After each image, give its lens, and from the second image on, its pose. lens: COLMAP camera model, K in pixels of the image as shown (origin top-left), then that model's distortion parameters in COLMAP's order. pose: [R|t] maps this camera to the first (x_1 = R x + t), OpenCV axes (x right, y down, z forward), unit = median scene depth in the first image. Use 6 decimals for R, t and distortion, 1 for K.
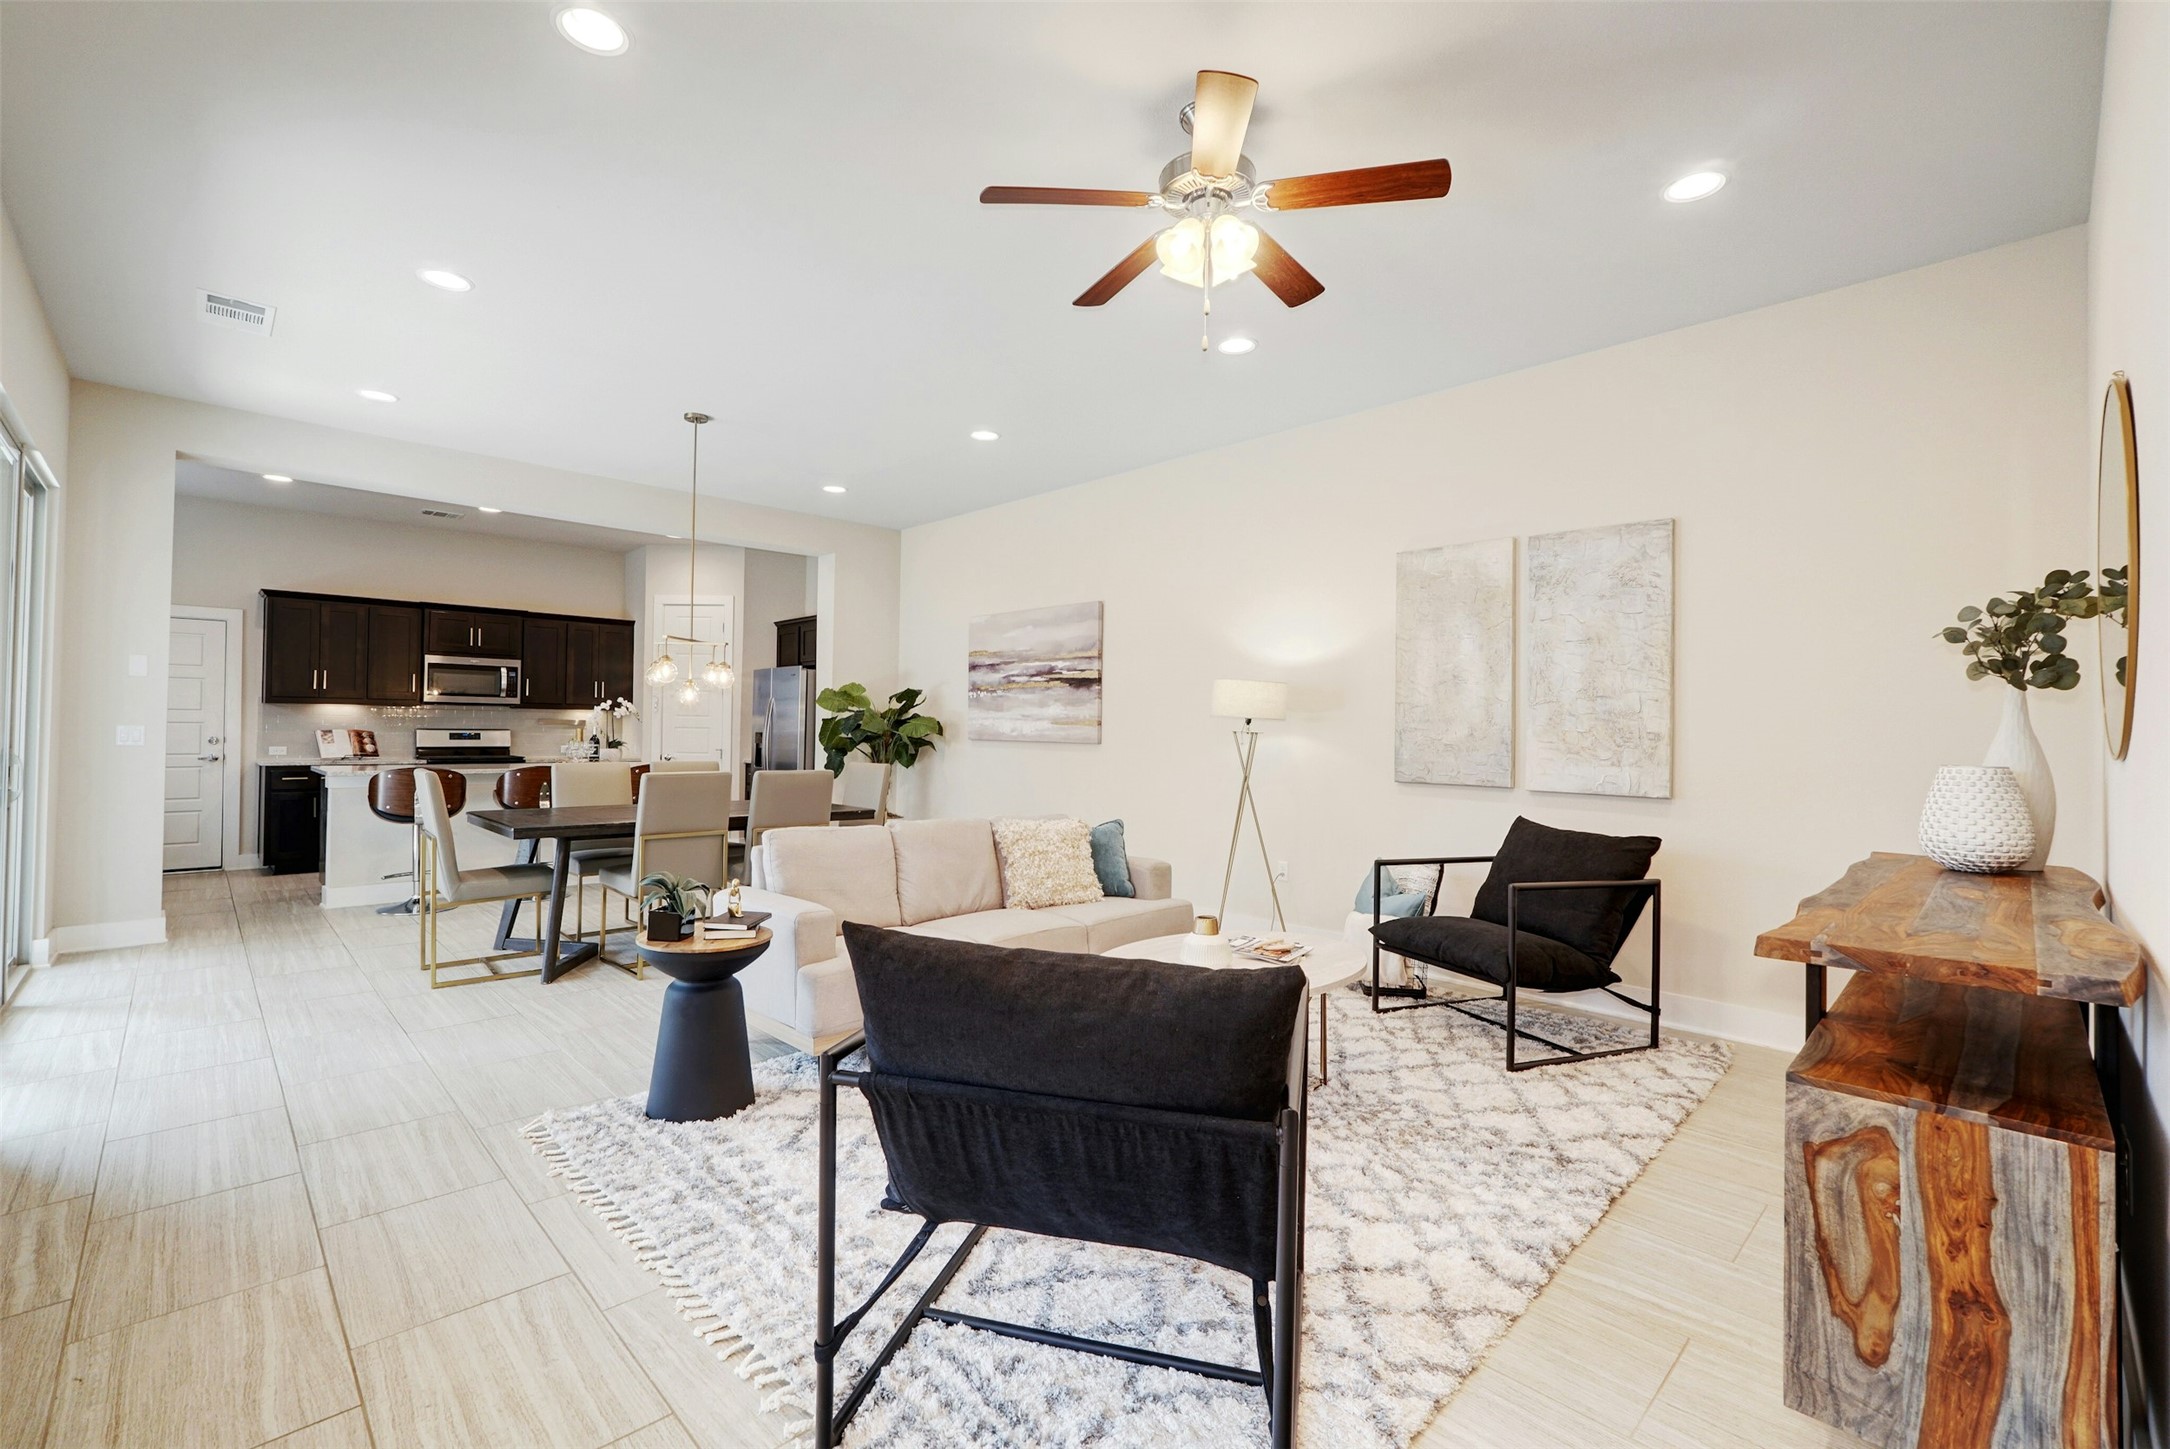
lens RADIAL K [[934.5, 0, 1079.1], [0, 934.5, 713.7], [0, 0, 1]] dist [-0.019254, 0.007596]
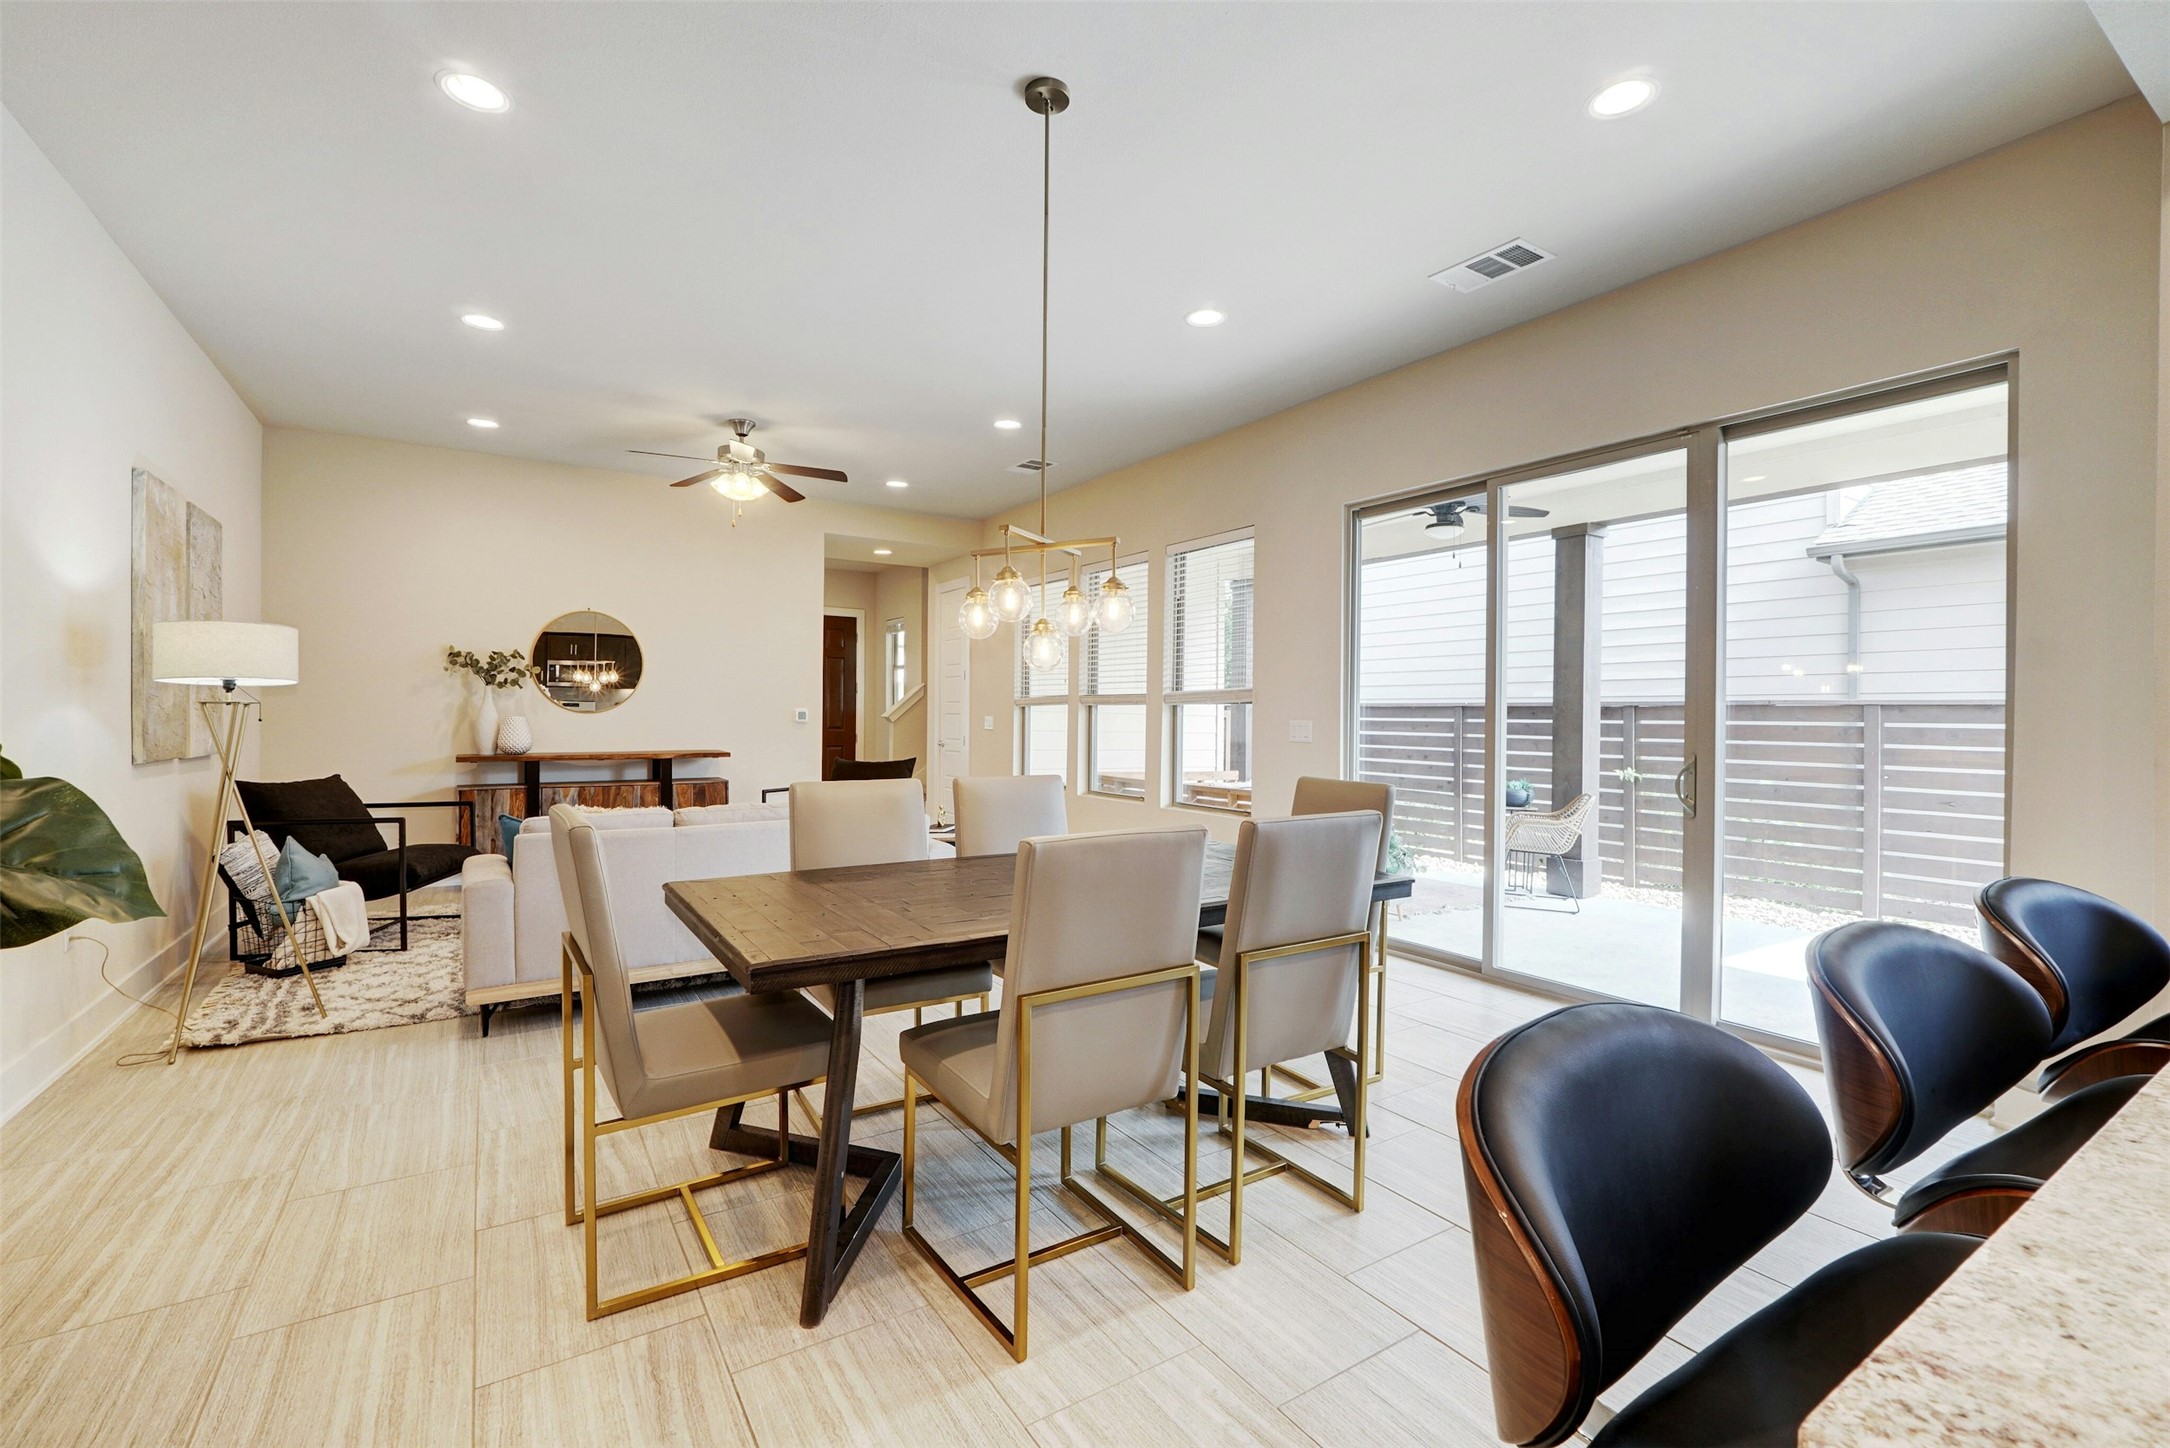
lens RADIAL K [[934.5, 0, 1076.5], [0, 934.5, 723.6], [0, 0, 1]] dist [-0.019254, 0.007596]
pose [[-0.980374, -0.025834, 0.195449, -0.420565], [-0.027547, 0.999602, -0.006052, 0.016659], [-0.195215, -0.011317, -0.980695, 1.166940]]
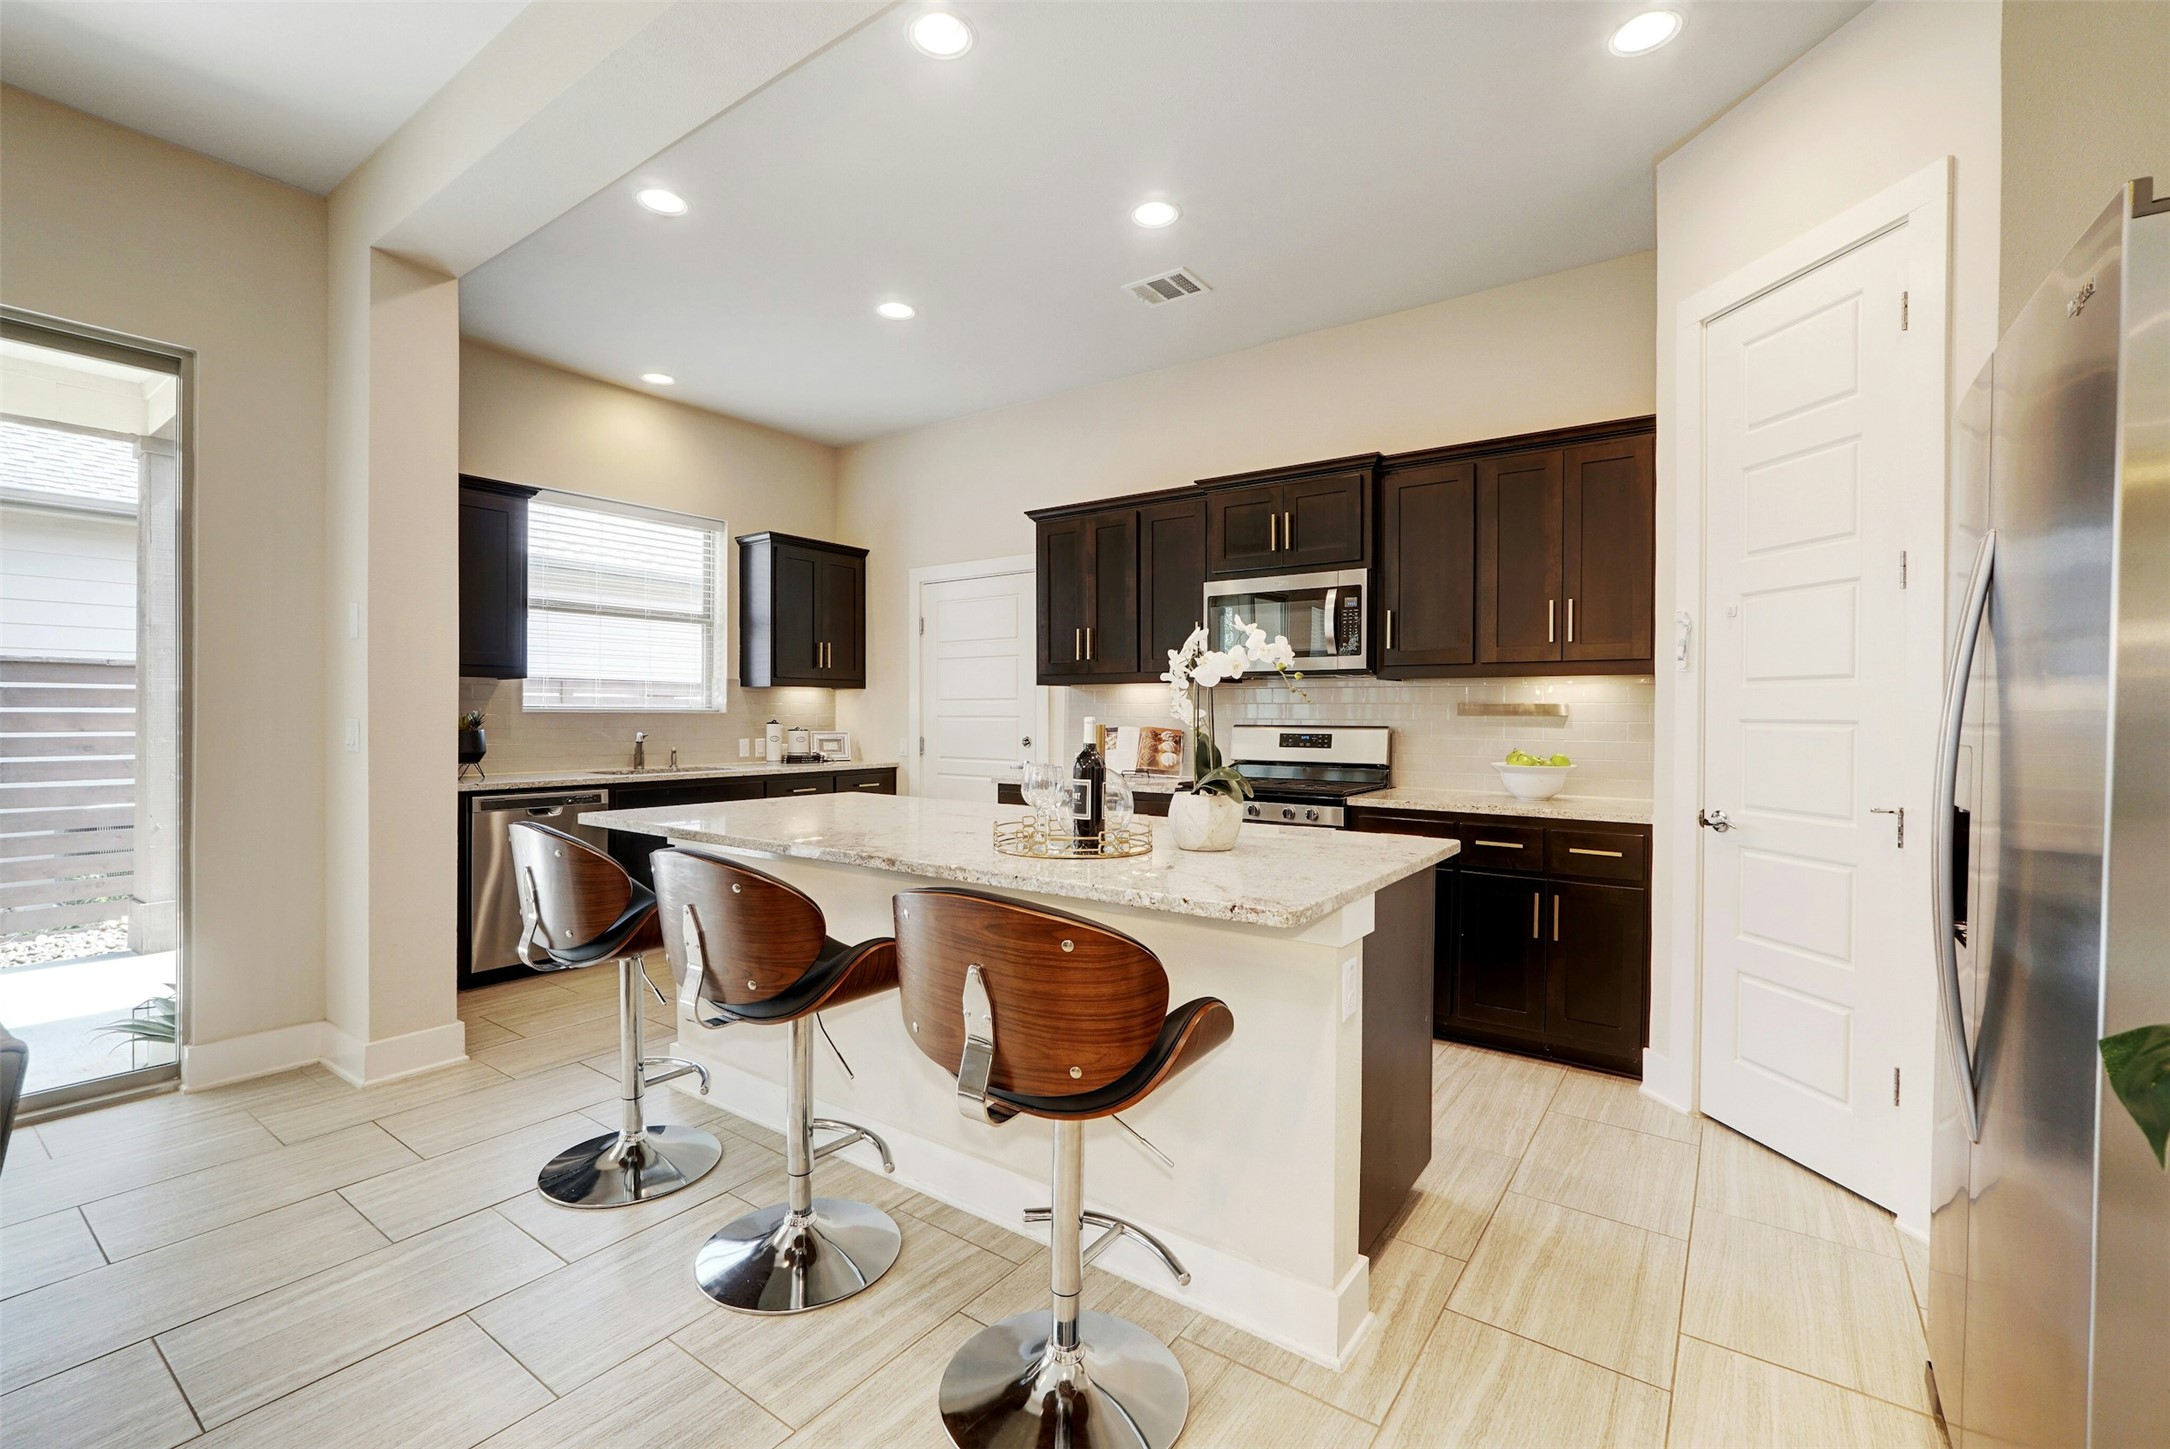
lens RADIAL K [[934.5, 0, 1079.0], [0, 934.5, 720.8], [0, 0, 1]] dist [-0.019254, 0.007596]
pose [[0.177746, -0.005278, -0.984062, -0.245798], [0.015742, 0.999873, -0.002519, 0.016664], [0.983950, -0.015043, 0.177807, 1.009459]]
